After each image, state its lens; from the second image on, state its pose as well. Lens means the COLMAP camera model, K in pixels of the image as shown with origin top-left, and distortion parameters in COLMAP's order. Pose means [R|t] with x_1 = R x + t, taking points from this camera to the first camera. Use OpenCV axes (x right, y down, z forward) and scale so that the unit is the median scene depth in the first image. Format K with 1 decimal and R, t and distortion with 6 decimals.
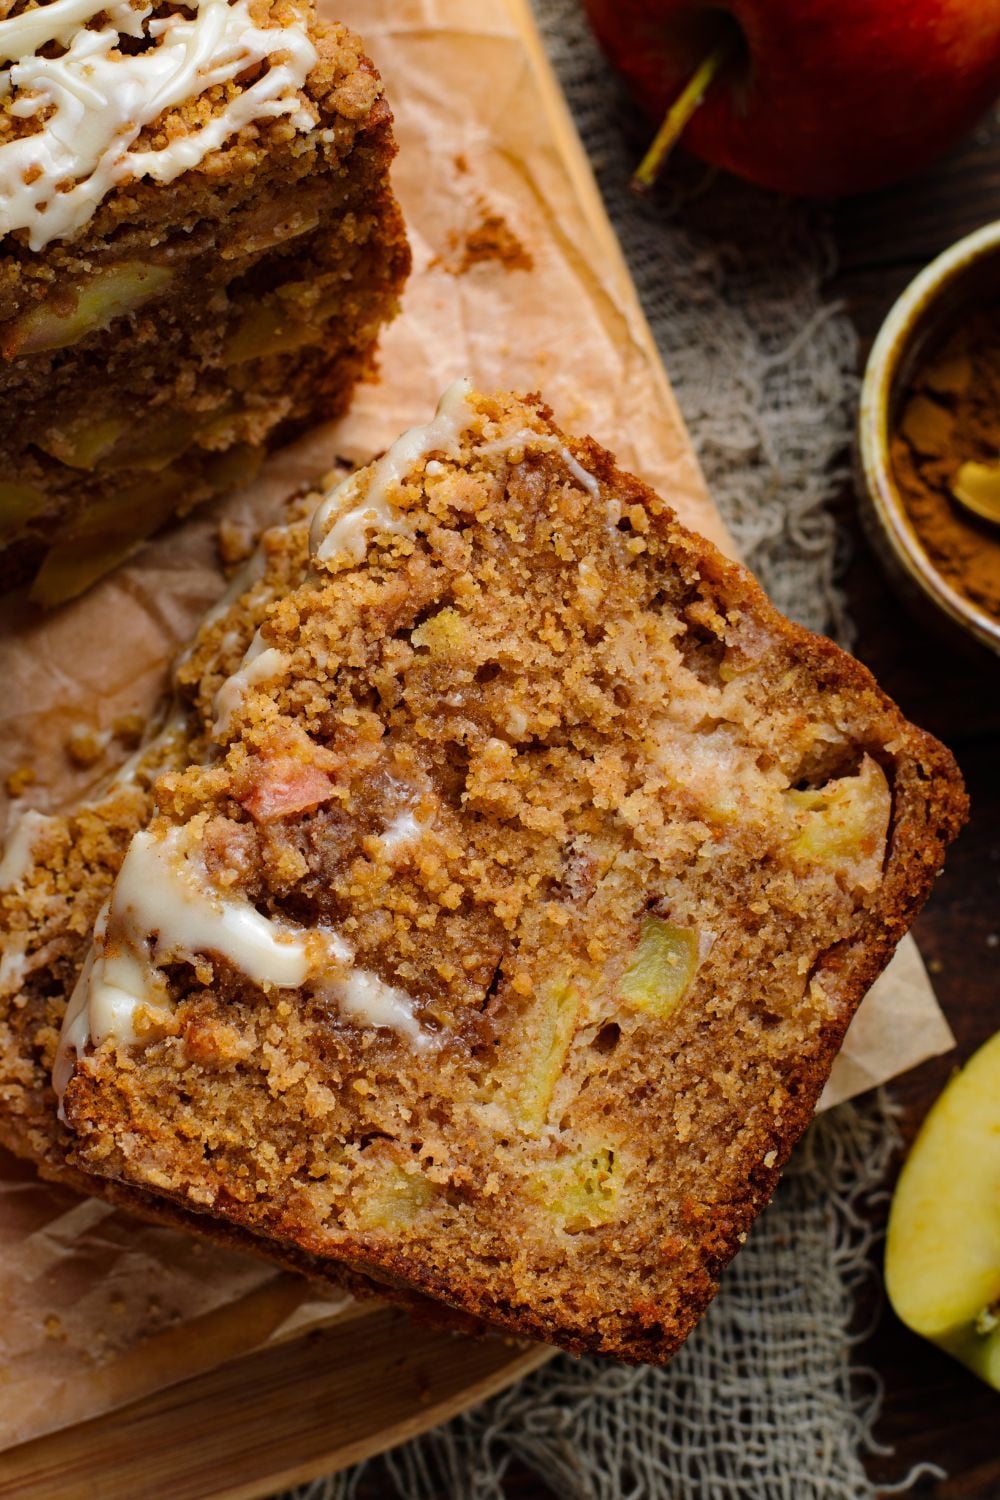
lens RADIAL K [[3676.3, 0, 500.0], [0, 3676.3, 750.0], [0, 0, 1]] dist [-0.081730, 0.414106]
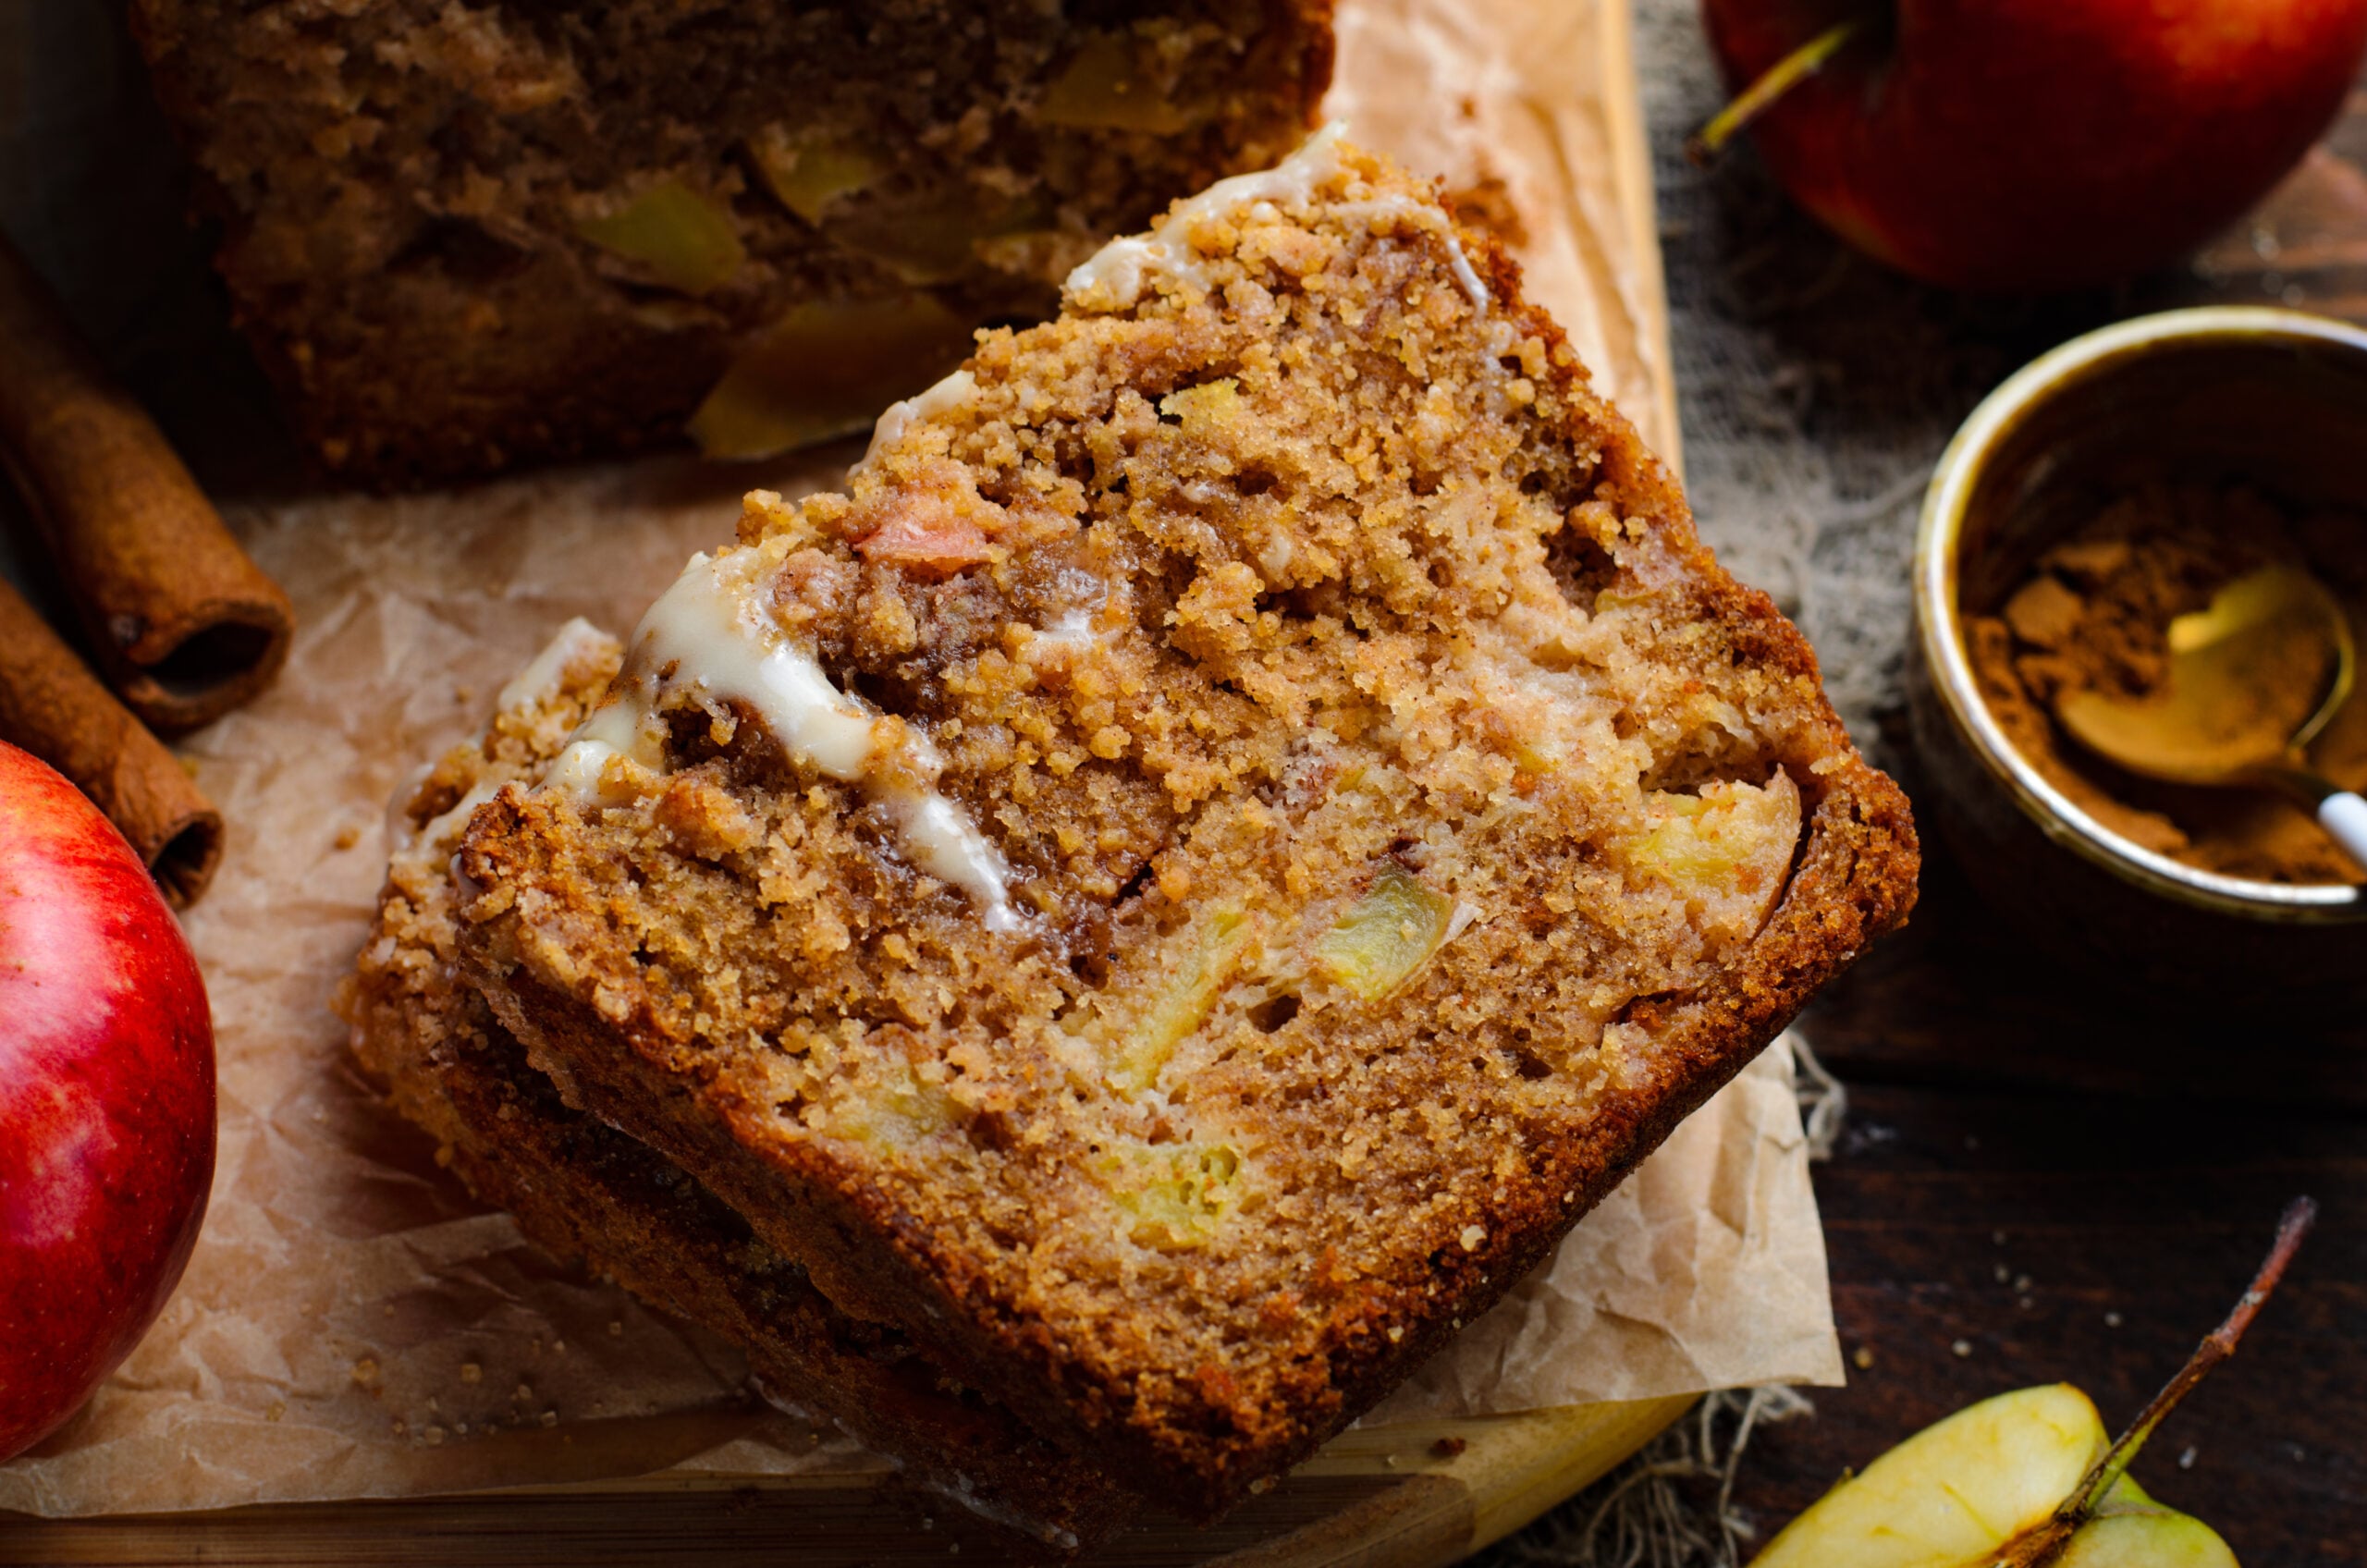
lens RADIAL K [[5765.6, 0, 1185.6], [0, 5765.6, 741.0], [0, 0, 1]] dist [-0.090391, -0.423172]
pose [[0.956862, 0.223863, -0.185204, 0.193027], [-0.277597, 0.892571, -0.355326, 0.405855], [0.085763, 0.391410, 0.916211, 0.037796]]
